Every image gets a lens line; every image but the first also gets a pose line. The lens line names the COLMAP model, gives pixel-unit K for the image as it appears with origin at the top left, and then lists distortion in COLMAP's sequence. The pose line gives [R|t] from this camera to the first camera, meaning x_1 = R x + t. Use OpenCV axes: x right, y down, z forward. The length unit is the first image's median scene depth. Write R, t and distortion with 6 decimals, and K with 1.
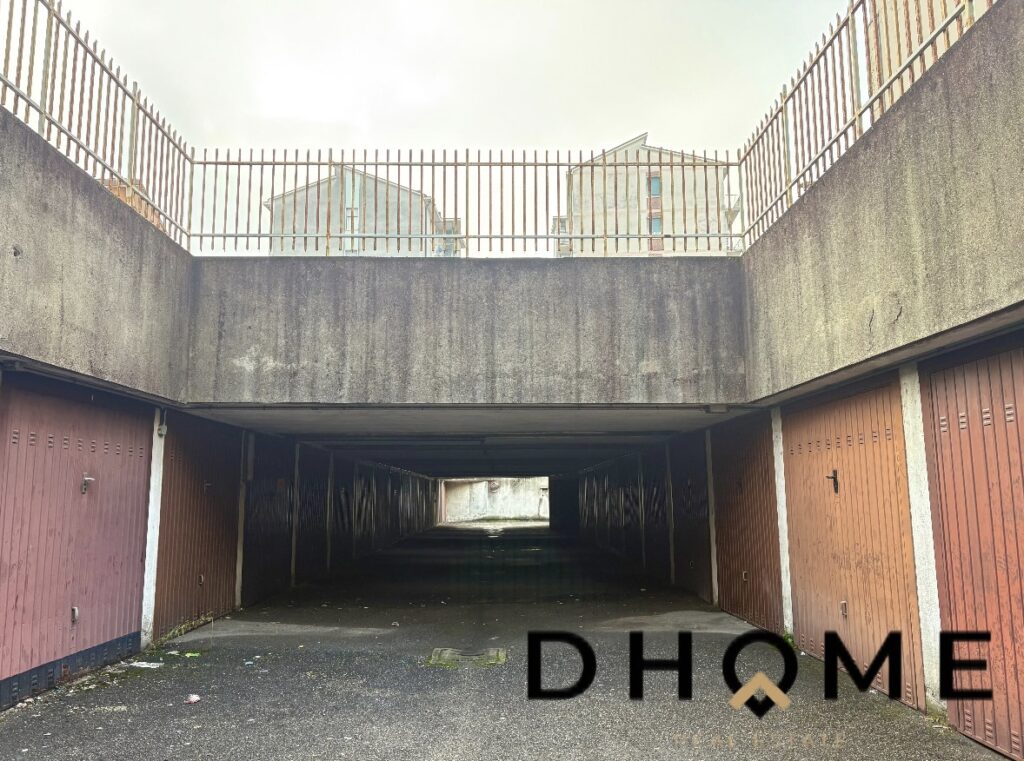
lens RADIAL K [[767.1, 0, 508.6], [0, 767.1, 383.0], [0, 0, 1]] dist [0.055360, -0.053523]
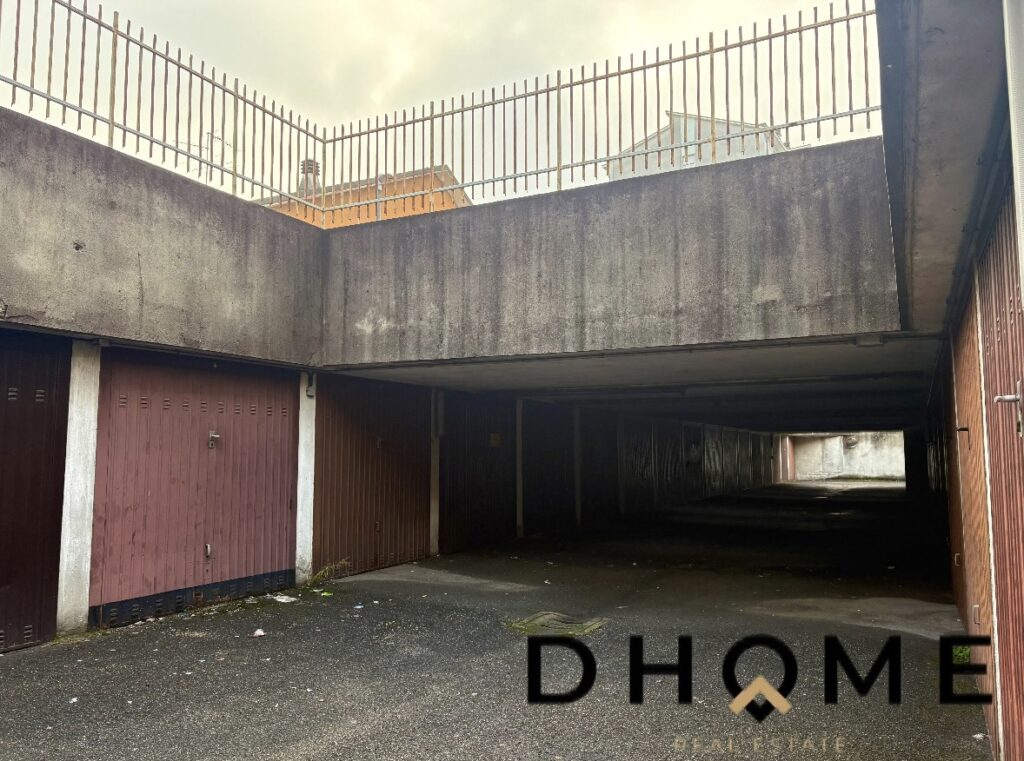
lens RADIAL K [[767.1, 0, 512.4], [0, 767.1, 383.2], [0, 0, 1]] dist [0.055360, -0.053523]
pose [[0.882586, -0.037445, -0.468657, 0.324099], [0.064603, 0.997027, 0.042002, 0.020990], [0.465691, -0.067347, 0.882381, 0.161372]]
